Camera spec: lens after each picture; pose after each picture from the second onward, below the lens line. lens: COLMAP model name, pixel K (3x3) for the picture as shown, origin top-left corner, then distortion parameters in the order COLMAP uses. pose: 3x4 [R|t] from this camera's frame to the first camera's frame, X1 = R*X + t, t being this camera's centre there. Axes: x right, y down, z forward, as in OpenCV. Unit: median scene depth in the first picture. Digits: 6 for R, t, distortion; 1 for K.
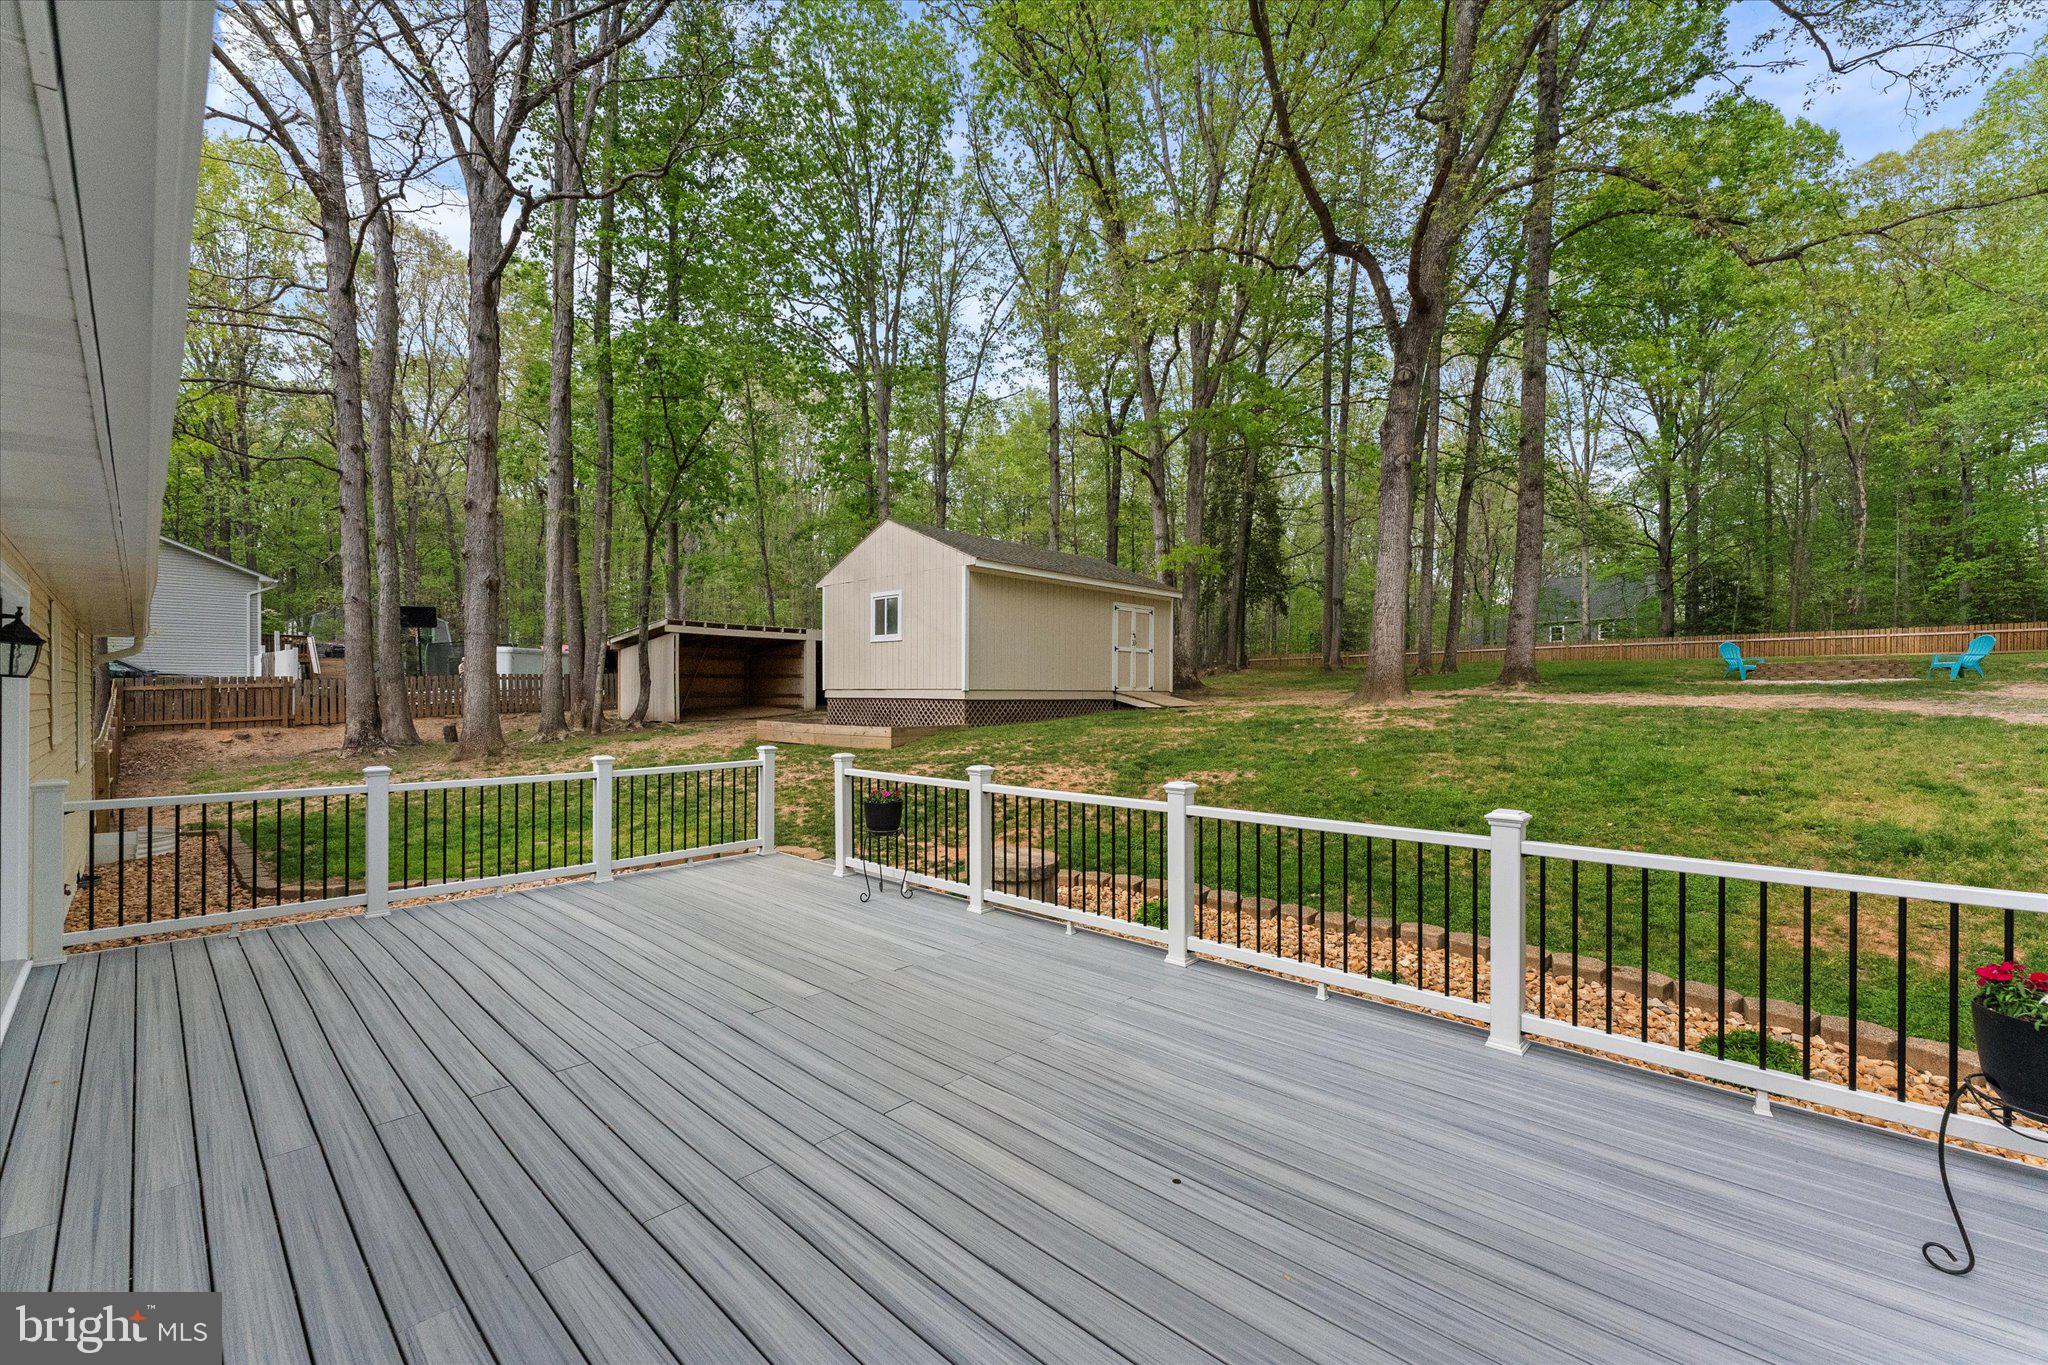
lens RADIAL K [[813.9, 0, 1025.1], [0, 813.9, 686.9], [0, 0, 1]] dist [0.001748, 0.000043]
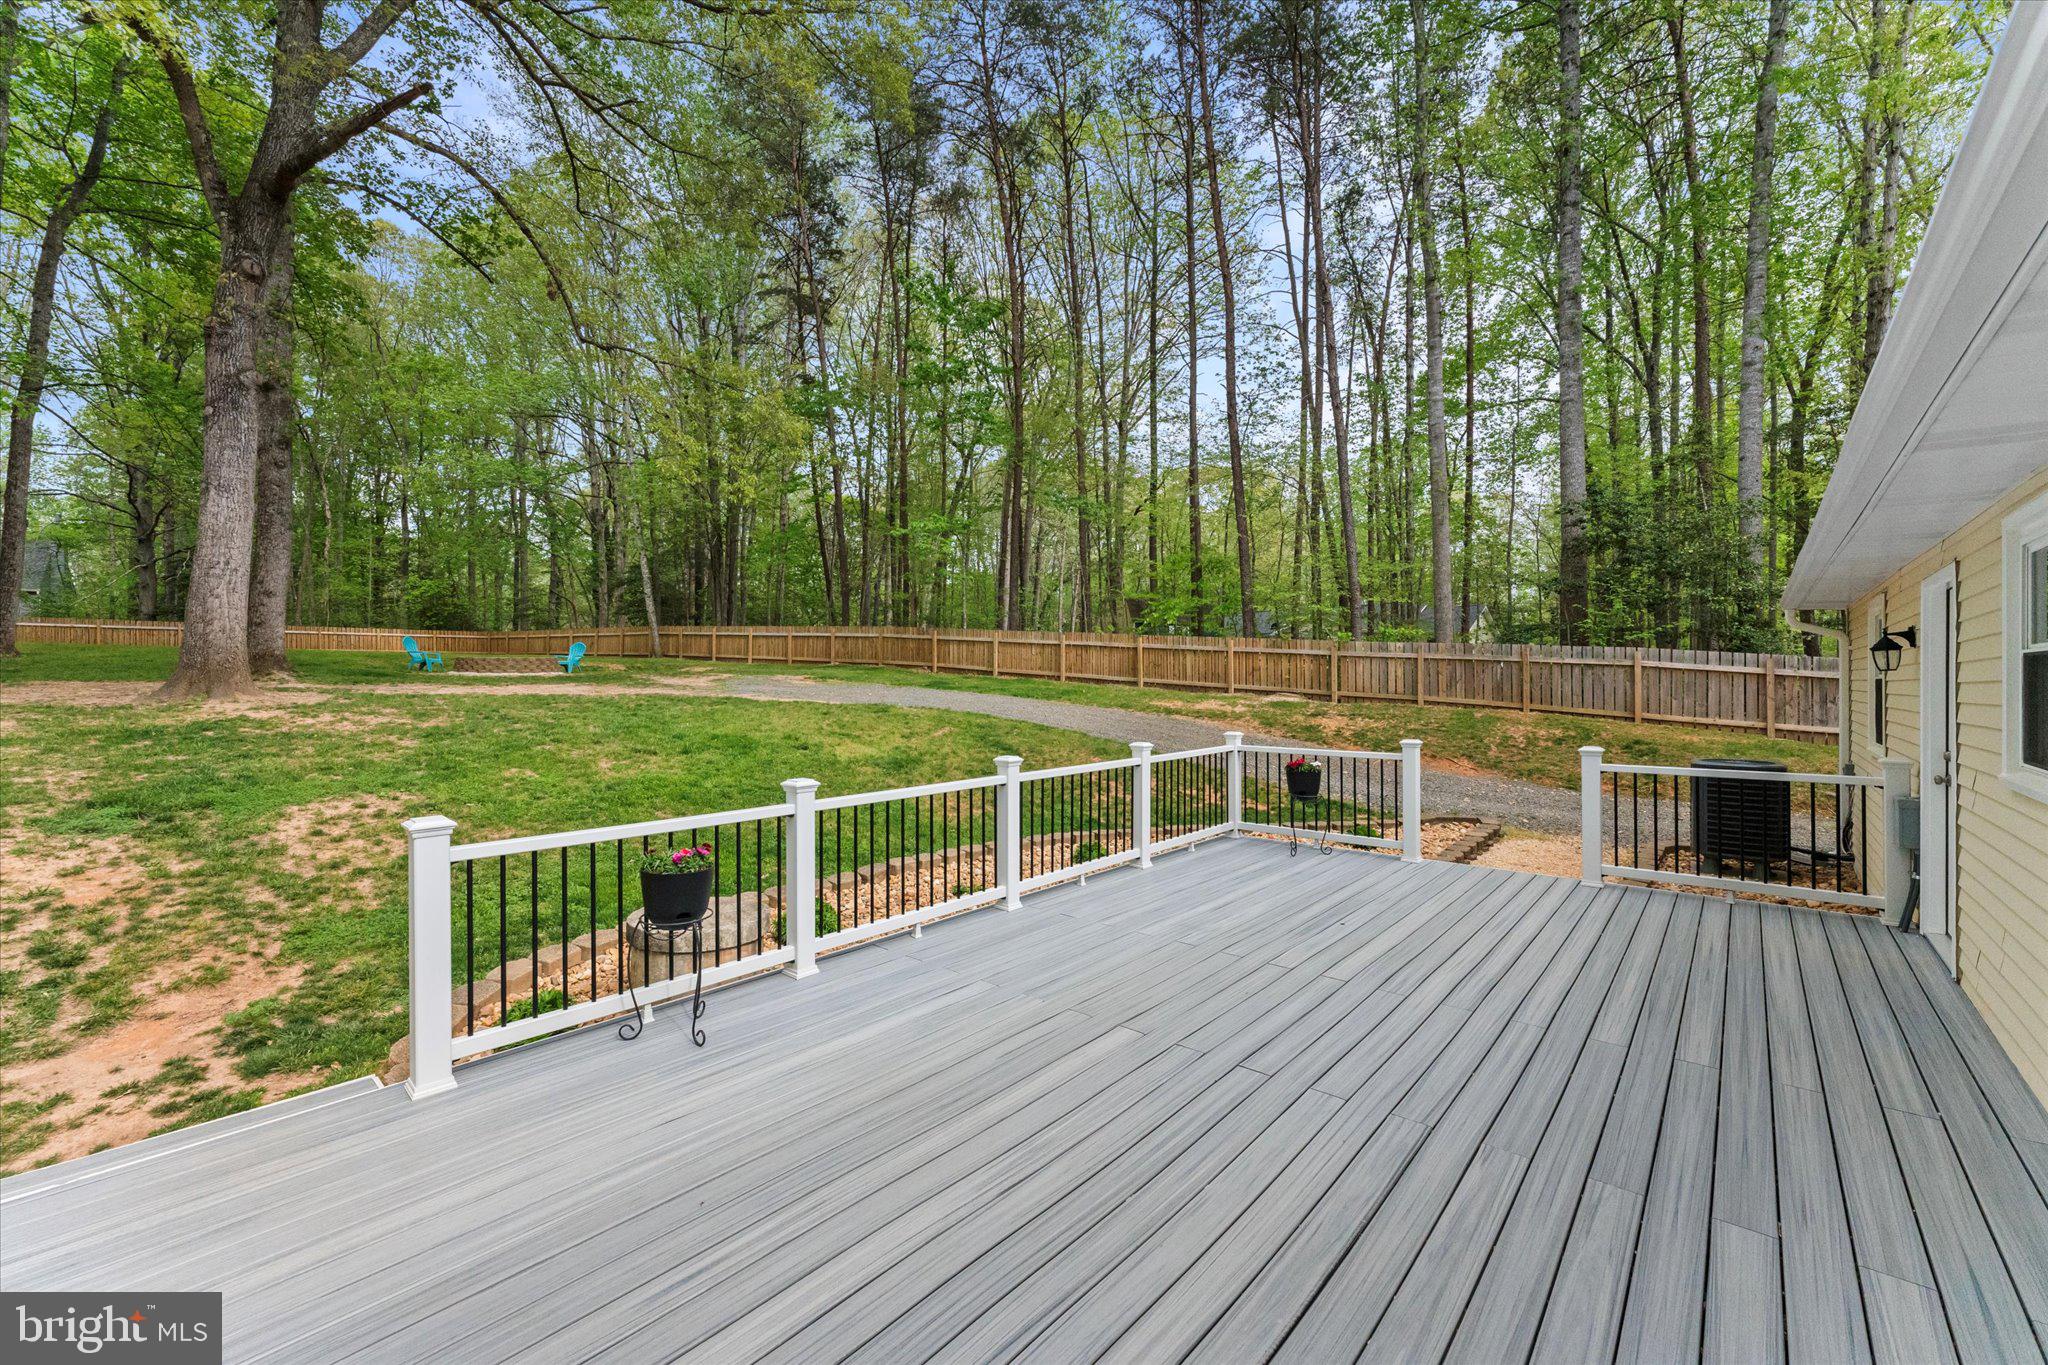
lens RADIAL K [[813.9, 0, 1025.4], [0, 813.9, 686.6], [0, 0, 1]] dist [0.001748, 0.000043]
pose [[-0.019132, 0.003309, 0.999811, -0.971133], [0.003359, 0.999989, -0.003245, 0.020623], [-0.999811, 0.003297, -0.019143, 0.991398]]
